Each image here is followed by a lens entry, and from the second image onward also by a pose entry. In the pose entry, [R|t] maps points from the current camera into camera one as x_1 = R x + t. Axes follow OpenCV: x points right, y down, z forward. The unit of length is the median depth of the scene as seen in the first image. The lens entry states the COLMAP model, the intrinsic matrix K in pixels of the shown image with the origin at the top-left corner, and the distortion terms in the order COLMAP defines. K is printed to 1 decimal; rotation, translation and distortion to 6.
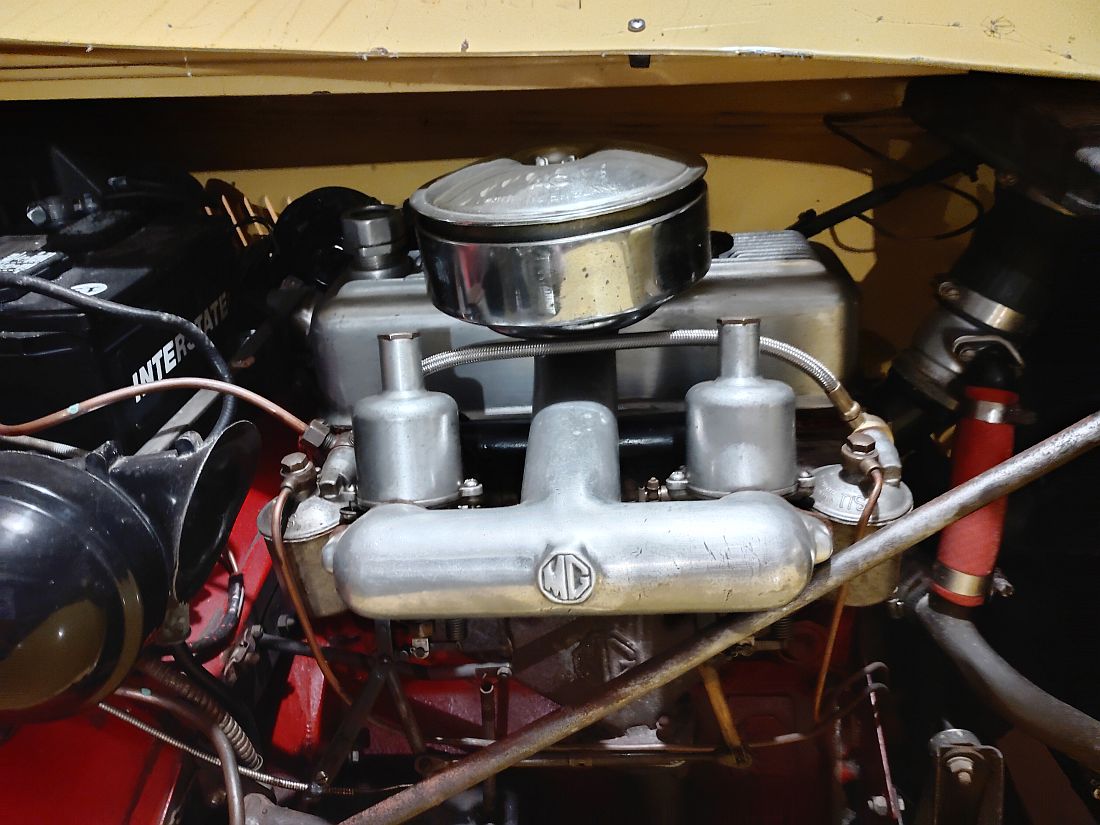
lens RADIAL K [[916.5, 0, 550.0], [0, 916.5, 412.5], [0, 0, 1]] dist [0.014515, -0.007662]
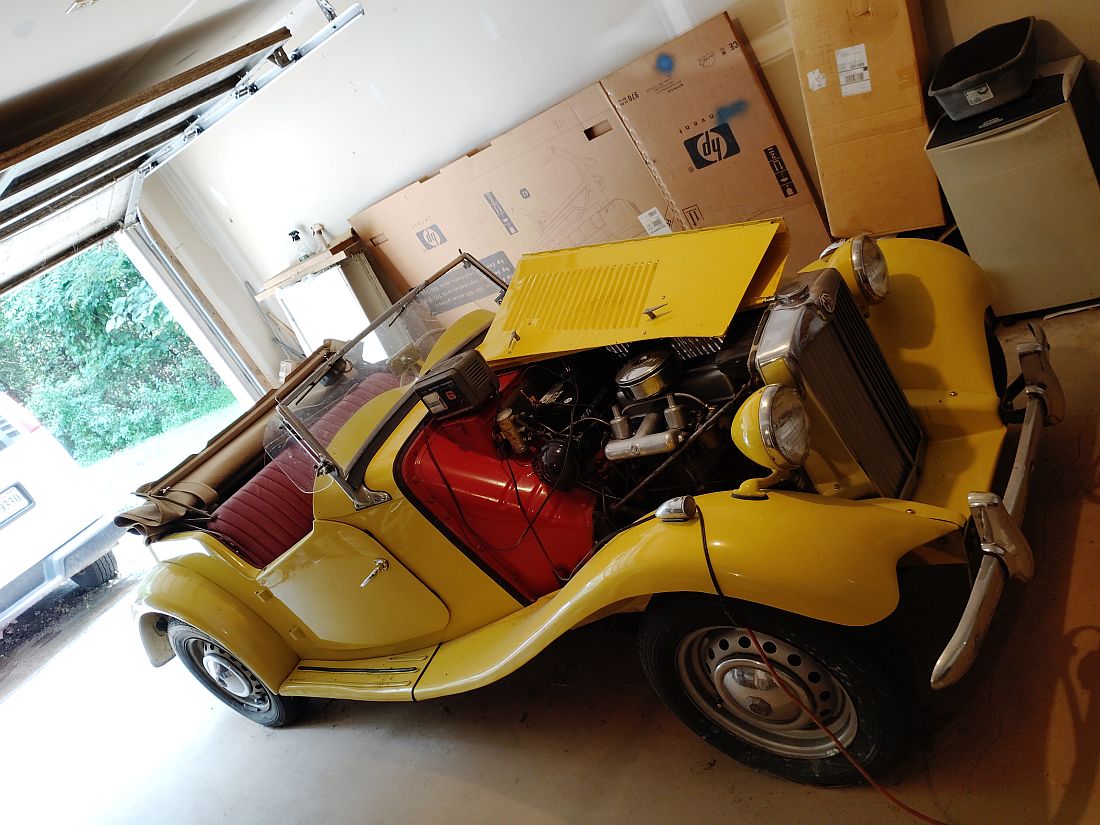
lens RADIAL K [[916.5, 0, 550.0], [0, 916.5, 412.5], [0, 0, 1]] dist [0.014515, -0.007662]
pose [[0.774483, -0.131026, -0.618877, 2.582925], [0.183382, 0.982808, 0.021415, -0.213240], [0.605432, -0.130076, 0.785196, -3.041445]]
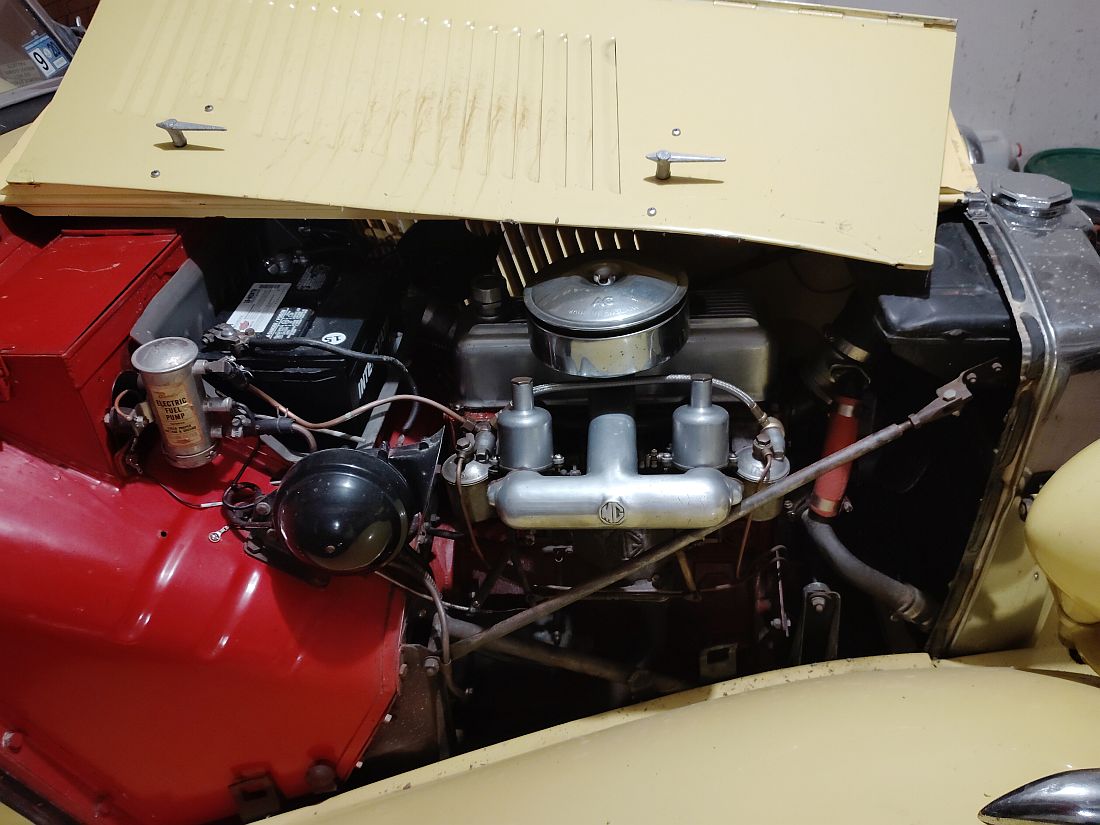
lens RADIAL K [[916.5, 0, 550.0], [0, 916.5, 412.5], [0, 0, 1]] dist [0.014515, -0.007662]
pose [[0.999955, 0.009331, 0.001758, -0.107600], [-0.009491, 0.988048, 0.153855, -0.304106], [-0.000301, -0.153865, 0.988092, -0.858207]]
